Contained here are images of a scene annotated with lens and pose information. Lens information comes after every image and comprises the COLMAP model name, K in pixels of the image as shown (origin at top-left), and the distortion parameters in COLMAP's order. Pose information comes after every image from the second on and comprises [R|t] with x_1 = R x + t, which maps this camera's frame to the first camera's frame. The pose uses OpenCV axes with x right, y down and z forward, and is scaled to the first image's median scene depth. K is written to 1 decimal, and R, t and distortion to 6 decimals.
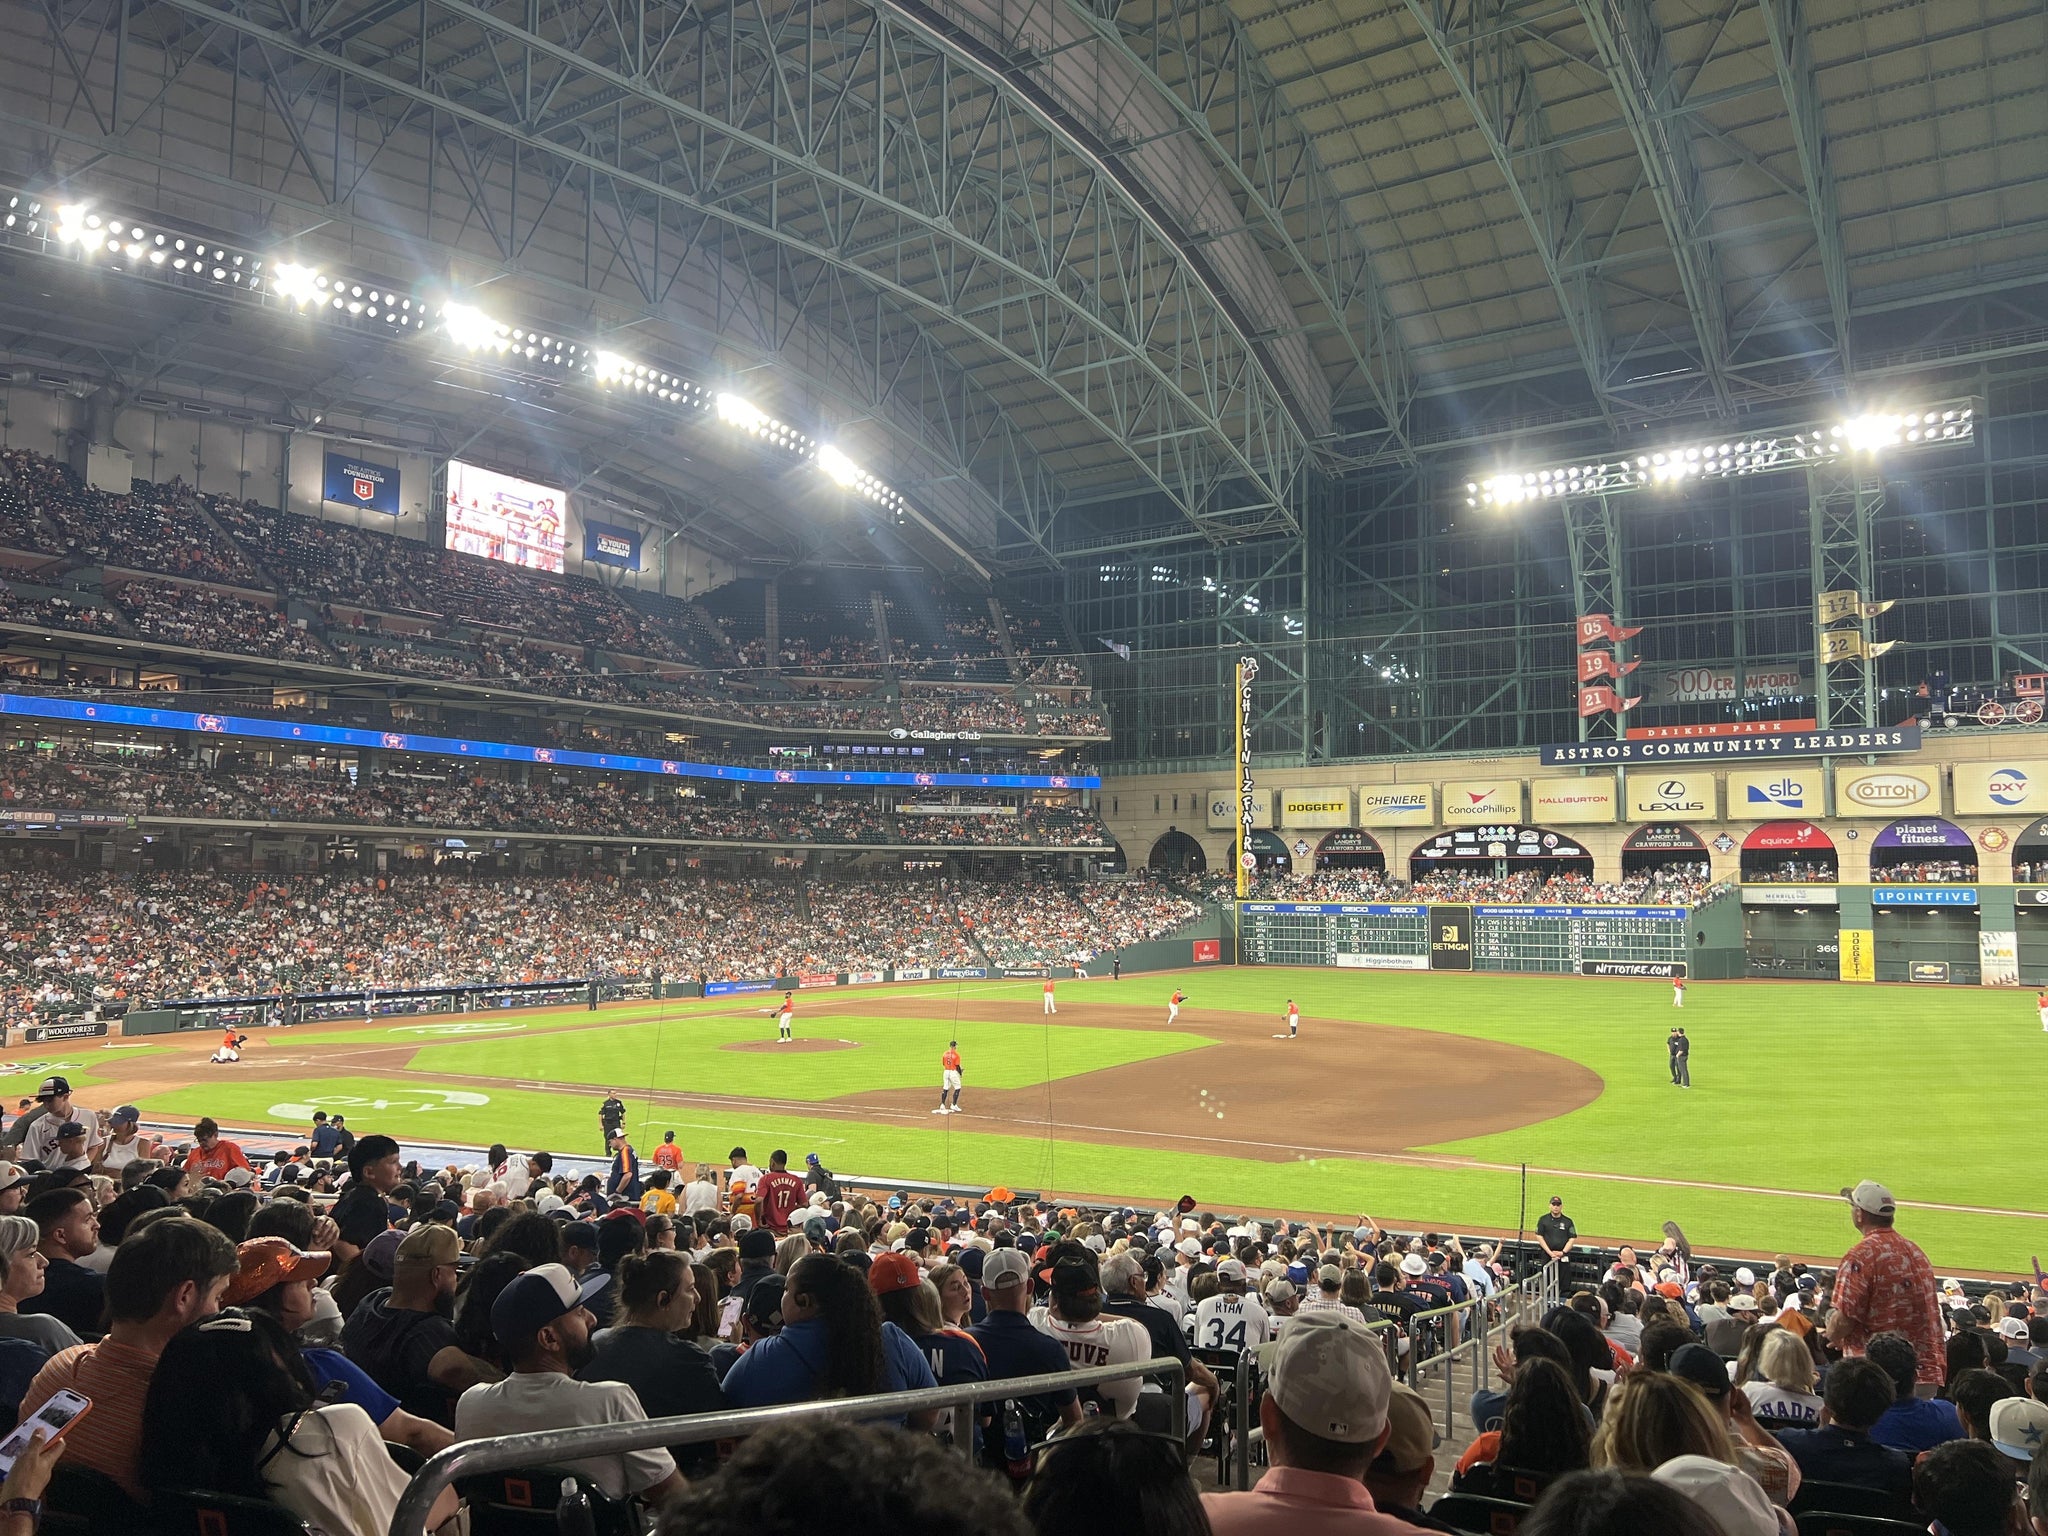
lens RADIAL K [[1531.9, 0, 1025.6], [0, 1531.9, 771.1], [0, 0, 1]] dist [0.072462, -0.091537]
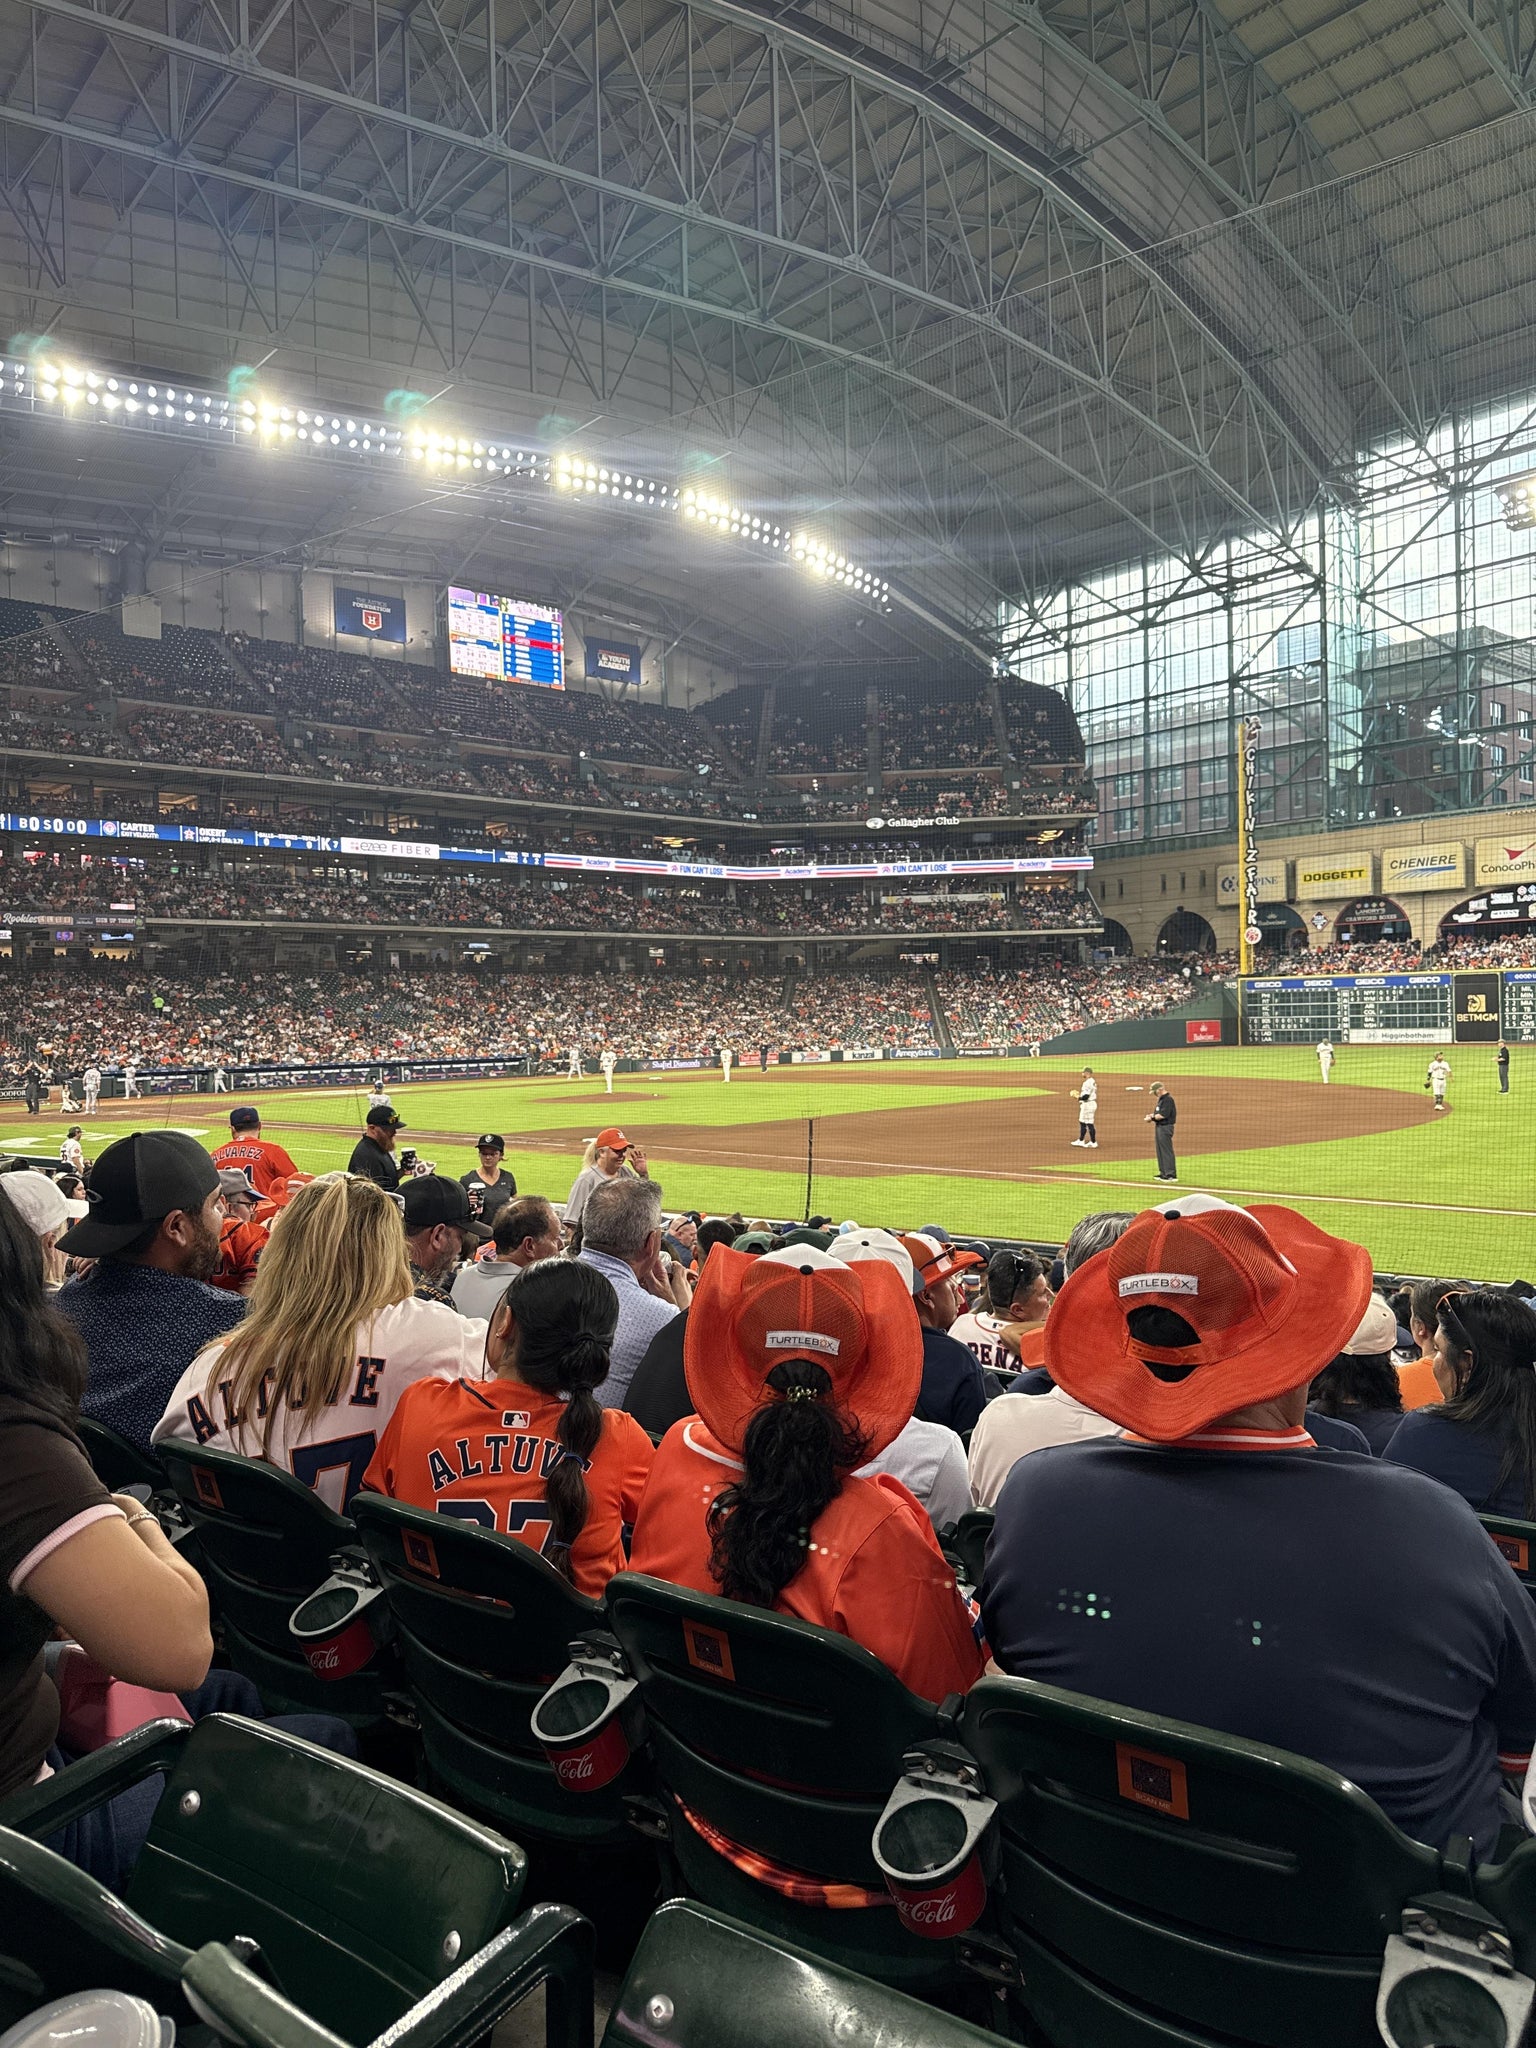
lens RADIAL K [[1447.2, 0, 760.1], [0, 1447.2, 1034.2], [0, 0, 1]] dist [0.049176, -0.073394]
pose [[0.966443, -0.022867, -0.255860, 0.088320], [0.046899, 0.994996, 0.088222, 0.028475], [0.252562, -0.097261, 0.962680, 0.063436]]
